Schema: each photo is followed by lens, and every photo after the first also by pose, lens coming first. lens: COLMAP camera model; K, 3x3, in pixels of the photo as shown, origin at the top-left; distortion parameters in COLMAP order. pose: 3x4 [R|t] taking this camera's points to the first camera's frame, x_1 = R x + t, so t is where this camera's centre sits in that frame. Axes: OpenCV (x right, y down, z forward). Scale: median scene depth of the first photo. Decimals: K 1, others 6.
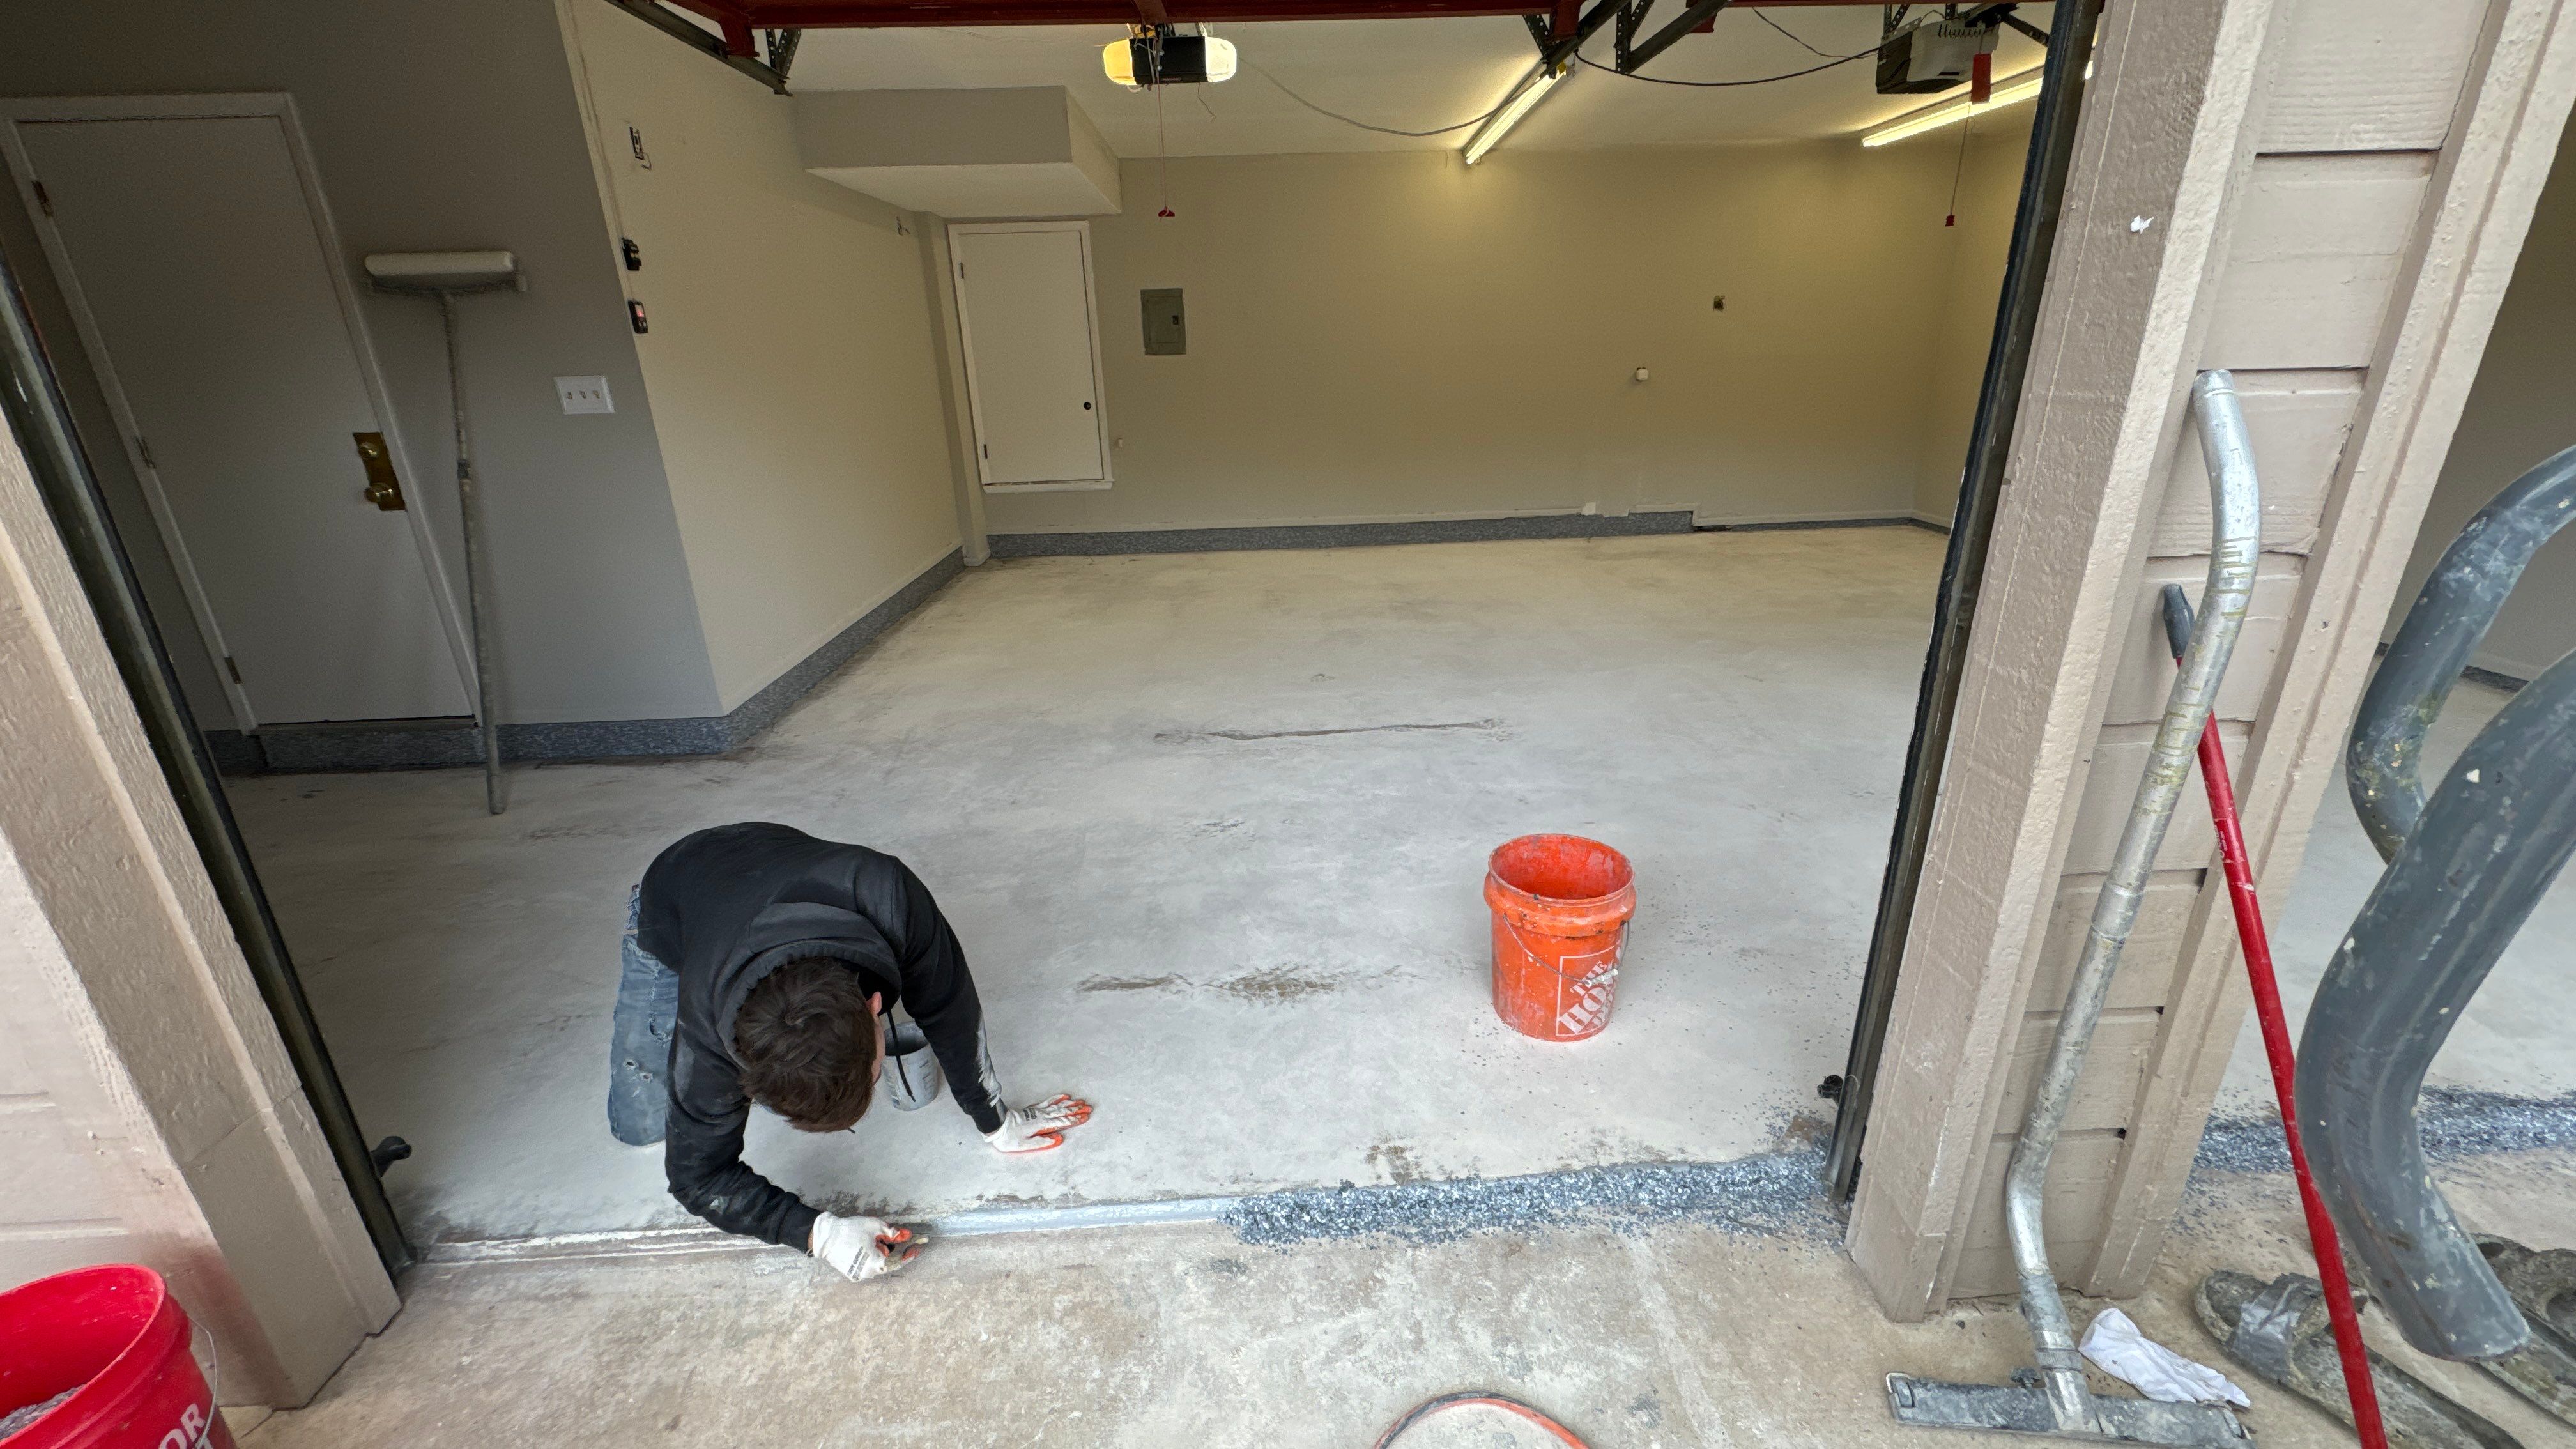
lens RADIAL K [[1015.7, 0, 1290.7], [0, 1015.7, 728.3], [0, 0, 1]] dist [-0.001807, 0.000387]
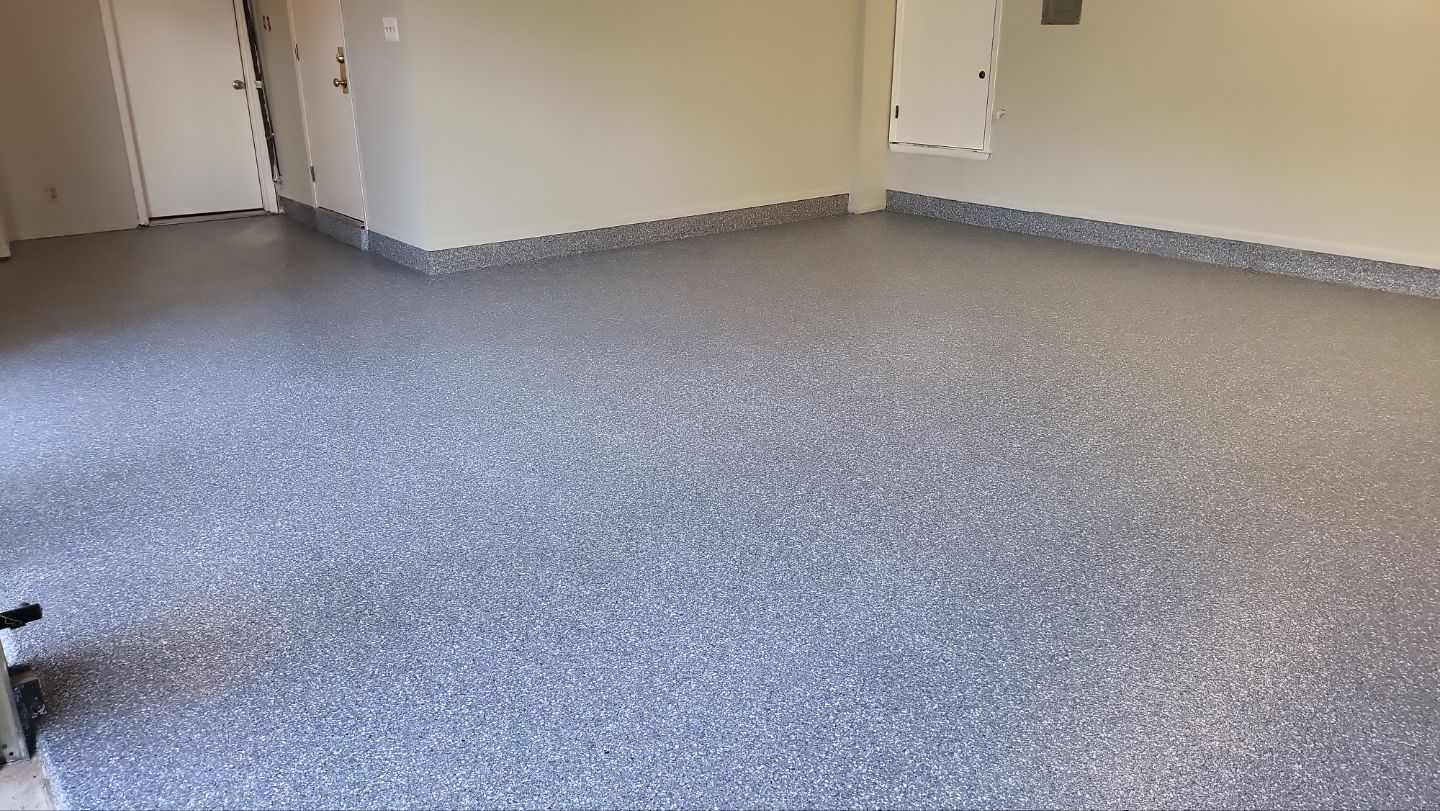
lens RADIAL K [[1007.3, 0, 737.4], [0, 1007.3, 391.0], [0, 0, 1]] dist [0.071107, -0.085209]
pose [[0.616880, 0.287114, -0.732820, 0.932703], [-0.298159, 0.946941, 0.120017, -0.141687], [0.728395, 0.144461, 0.669755, 0.398230]]
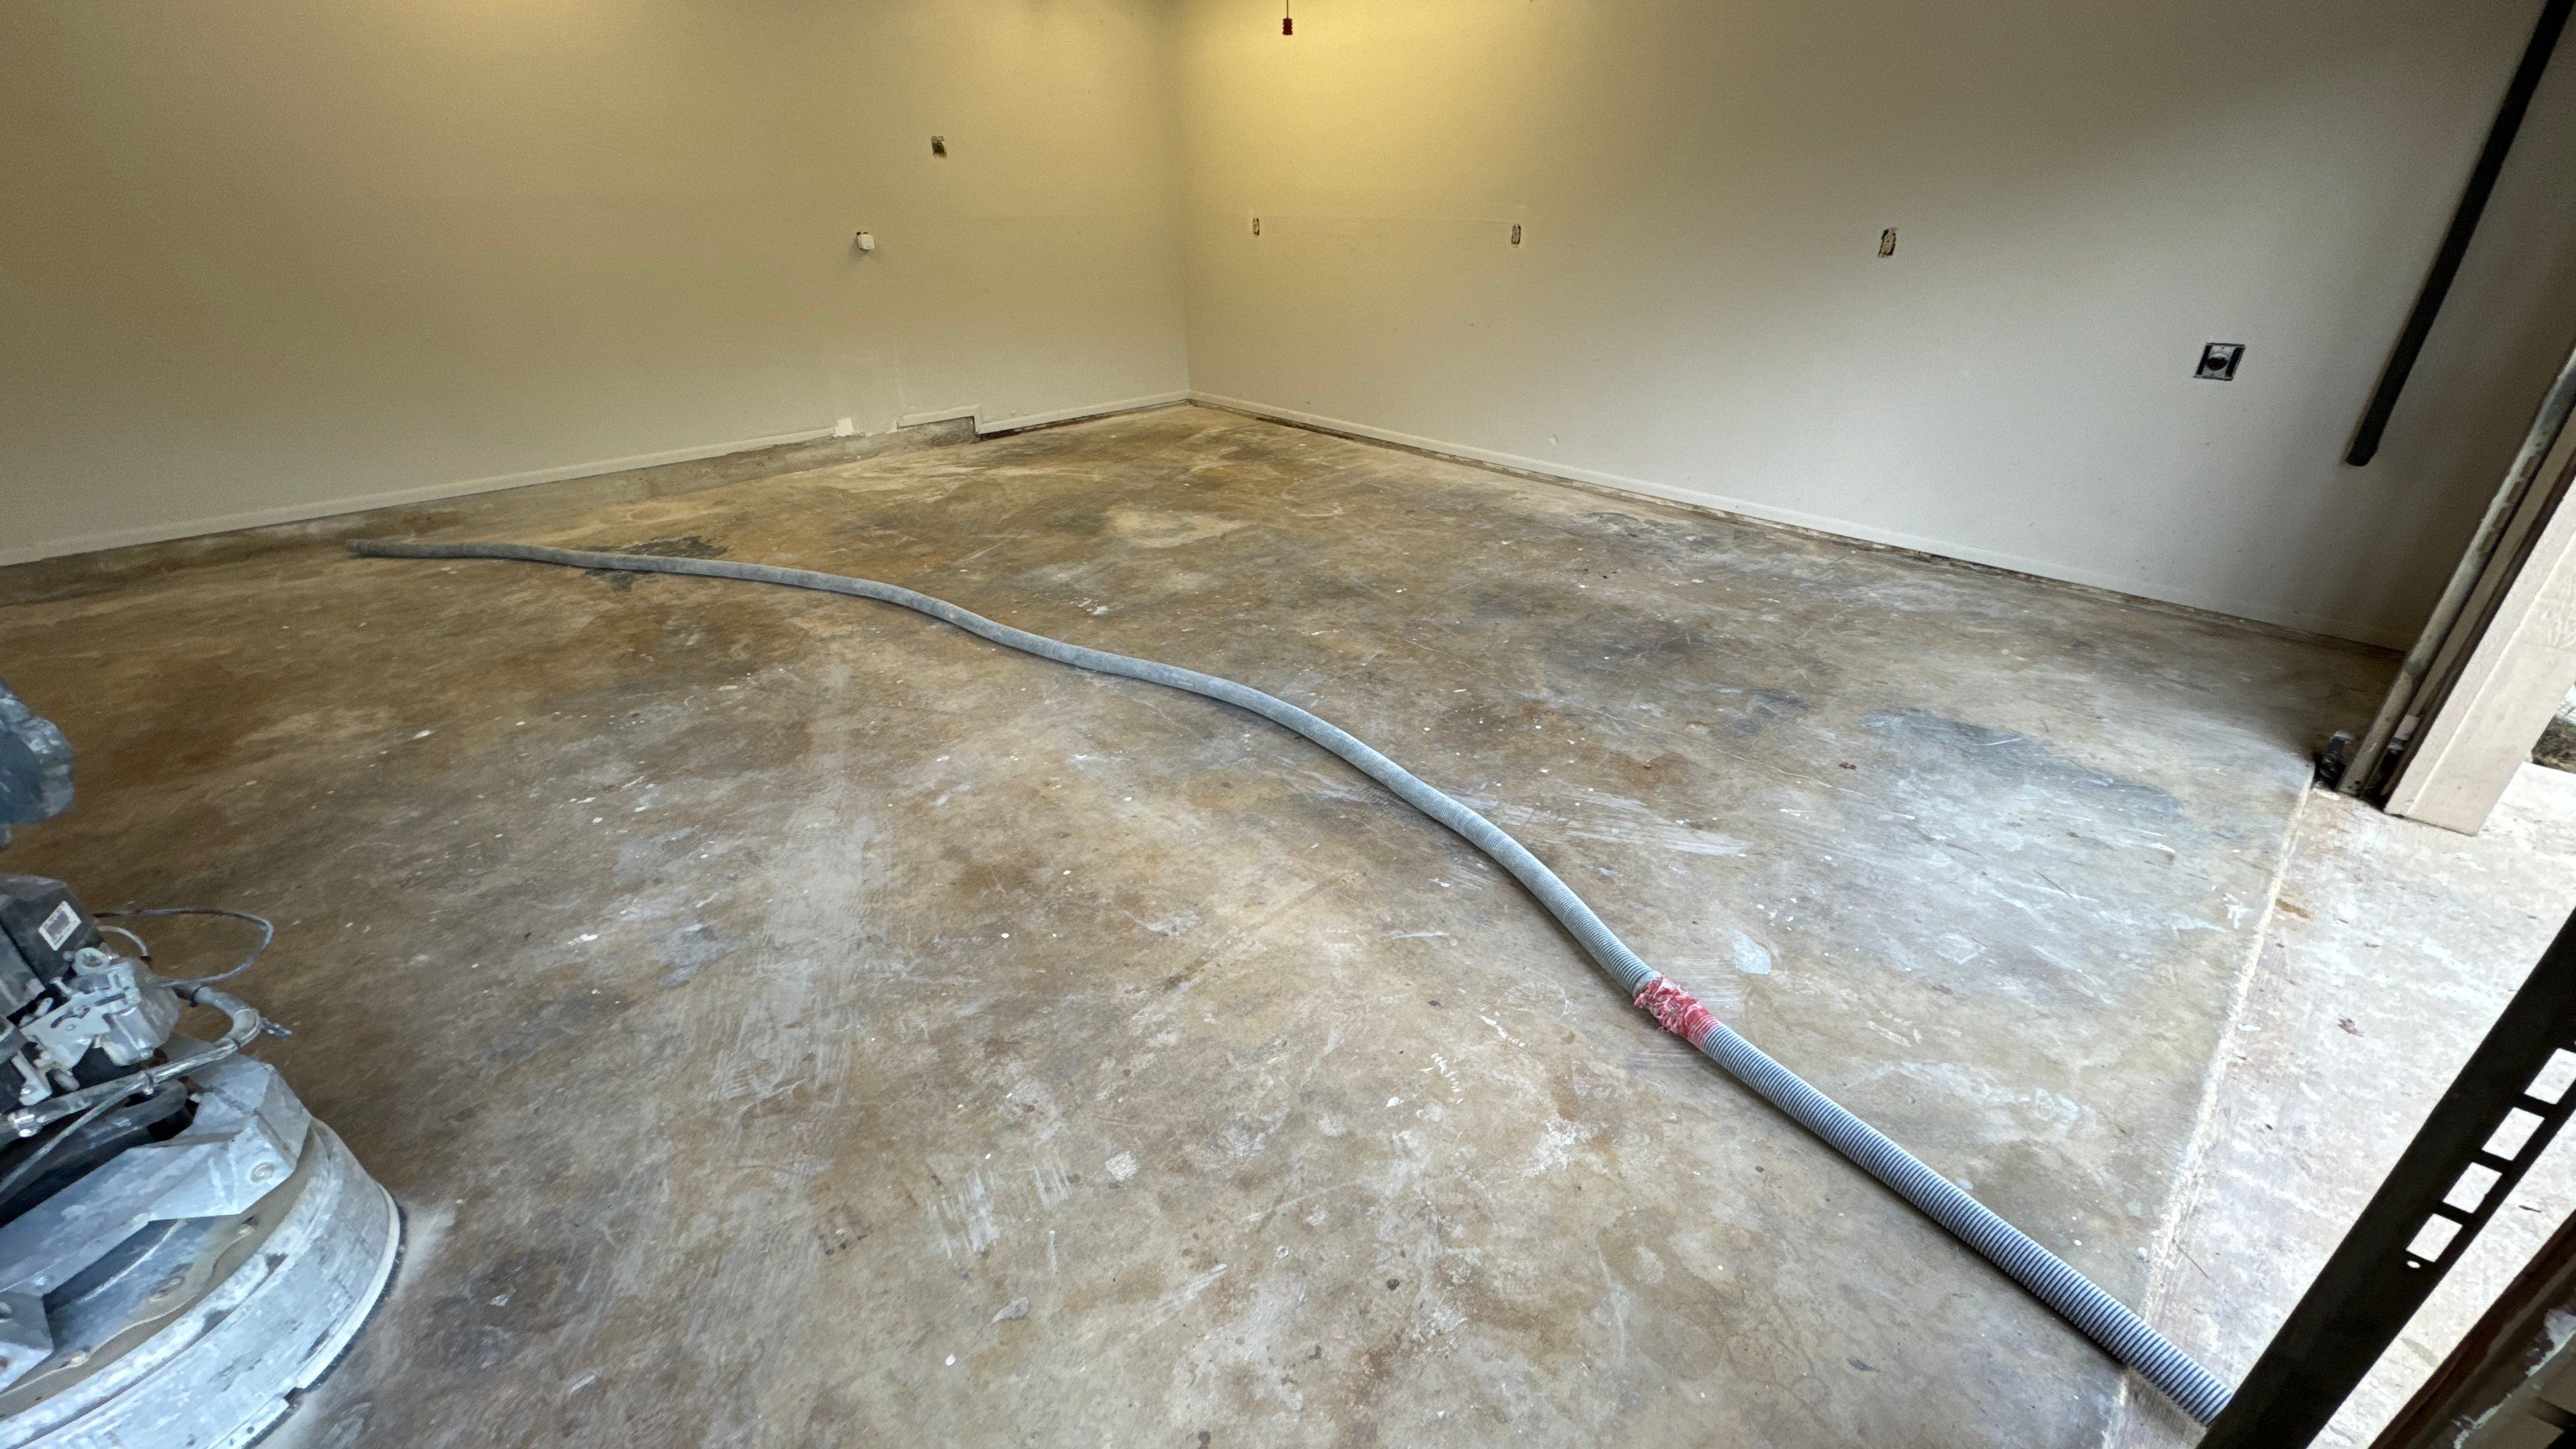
lens RADIAL K [[1015.7, 0, 1293.4], [0, 1015.7, 726.8], [0, 0, 1]] dist [-0.001807, 0.000387]
pose [[0.755034, -0.284946, 0.590534, 0.074903], [0.217393, 0.958481, 0.184538, -0.145017], [-0.618599, -0.010955, 0.785631, 0.409287]]
